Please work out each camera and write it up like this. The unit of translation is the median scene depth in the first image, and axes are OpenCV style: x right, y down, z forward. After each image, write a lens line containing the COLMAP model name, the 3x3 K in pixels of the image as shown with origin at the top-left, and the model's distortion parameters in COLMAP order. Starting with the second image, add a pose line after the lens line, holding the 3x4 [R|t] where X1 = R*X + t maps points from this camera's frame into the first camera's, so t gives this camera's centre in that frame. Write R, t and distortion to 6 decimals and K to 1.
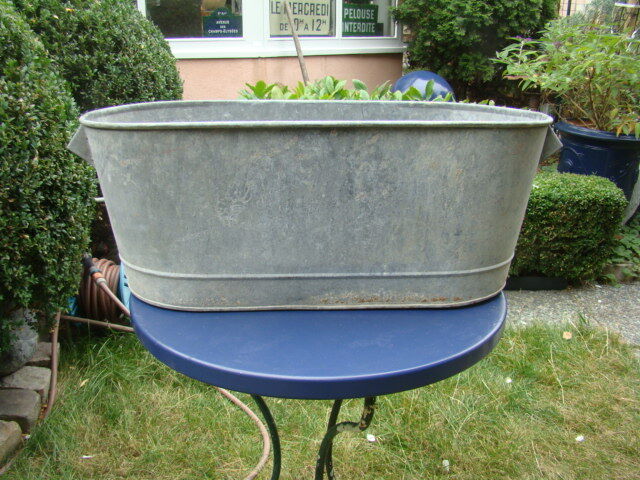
lens RADIAL K [[599.8, 0, 326.0], [0, 599.8, 241.0], [0, 0, 1]] dist [-0.183791, 0.133286]
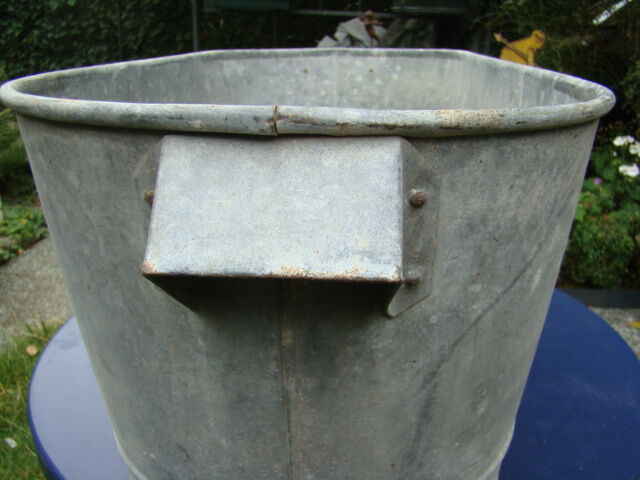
lens RADIAL K [[599.8, 0, 326.0], [0, 599.8, 241.0], [0, 0, 1]] dist [-0.183791, 0.133286]
pose [[0.114556, -0.341494, 0.932877, -0.683197], [0.306910, 0.905286, 0.293706, -0.255918], [-0.944819, 0.252664, 0.208514, 1.035044]]
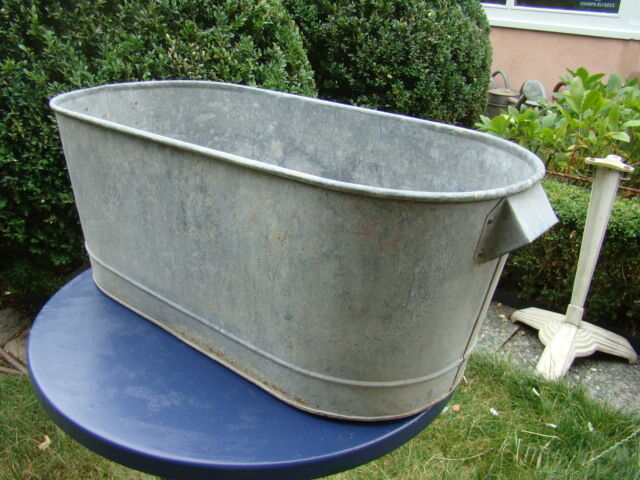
lens RADIAL K [[599.8, 0, 326.0], [0, 599.8, 241.0], [0, 0, 1]] dist [-0.183791, 0.133286]
pose [[0.740721, 0.286868, -0.607486, 0.684358], [-0.248374, 0.957117, 0.149122, -0.225971], [0.624213, 0.040426, 0.780207, 0.468262]]
